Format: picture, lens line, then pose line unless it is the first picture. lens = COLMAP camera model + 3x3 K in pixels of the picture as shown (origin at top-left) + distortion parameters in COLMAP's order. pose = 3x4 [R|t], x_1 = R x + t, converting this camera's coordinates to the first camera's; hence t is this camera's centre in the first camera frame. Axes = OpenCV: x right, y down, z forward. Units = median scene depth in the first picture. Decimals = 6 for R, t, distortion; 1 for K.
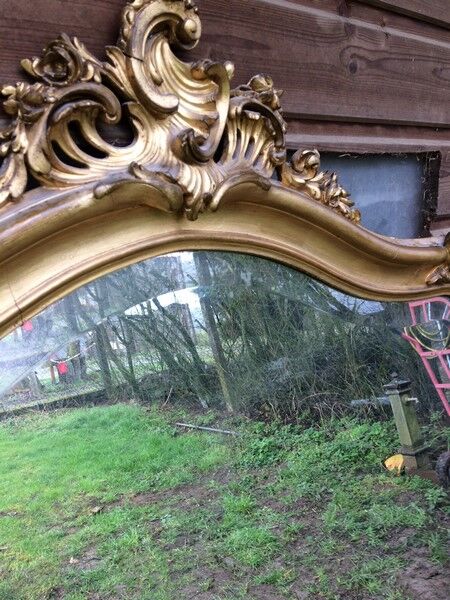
lens RADIAL K [[514.7, 0, 224.6], [0, 514.7, 302.1], [0, 0, 1]] dist [0.064263, -0.044337]
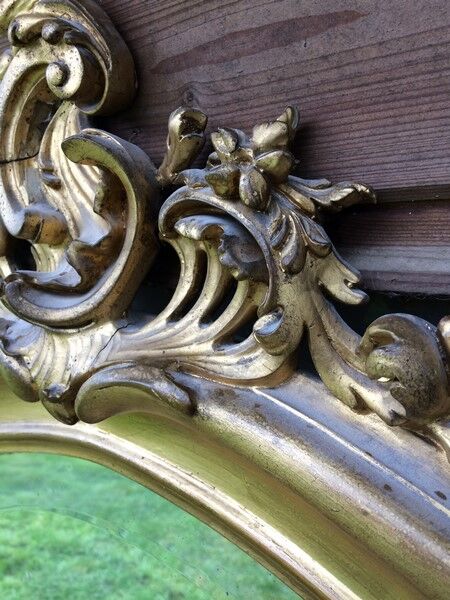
lens RADIAL K [[514.7, 0, 227.6], [0, 514.7, 300.5], [0, 0, 1]] dist [0.064263, -0.044337]
pose [[0.305998, 0.185976, -0.933691, 0.438210], [-0.175004, 0.975010, 0.136852, -0.358325], [0.935809, 0.121523, 0.330897, 0.883077]]
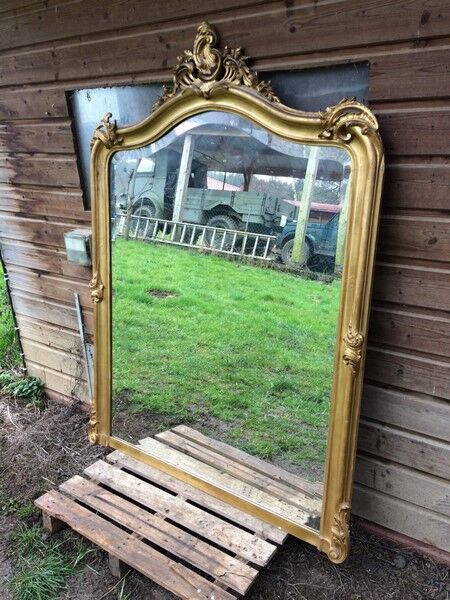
lens RADIAL K [[514.7, 0, 224.2], [0, 514.7, 301.5], [0, 0, 1]] dist [0.064263, -0.044337]
pose [[0.276436, 0.337732, -0.899733, 3.178114], [-0.187830, 0.937147, 0.294067, 0.052202], [0.942498, 0.087707, 0.322498, 0.120579]]
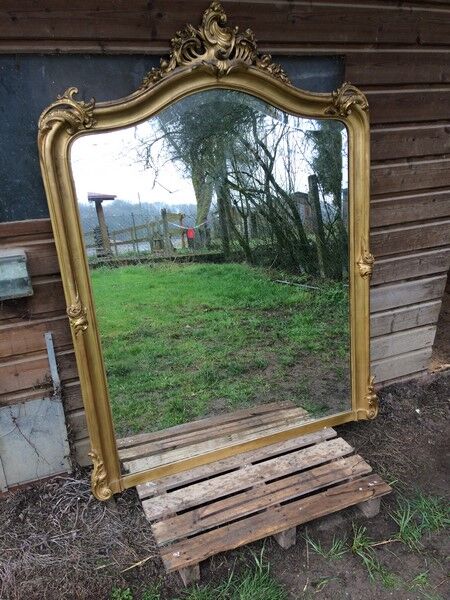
lens RADIAL K [[514.7, 0, 227.8], [0, 514.7, 297.8], [0, 0, 1]] dist [0.064263, -0.044337]
pose [[0.967365, 0.121142, -0.222551, 0.845607], [-0.077232, 0.977484, 0.196368, 0.532939], [0.241329, -0.172771, 0.954940, -2.303652]]
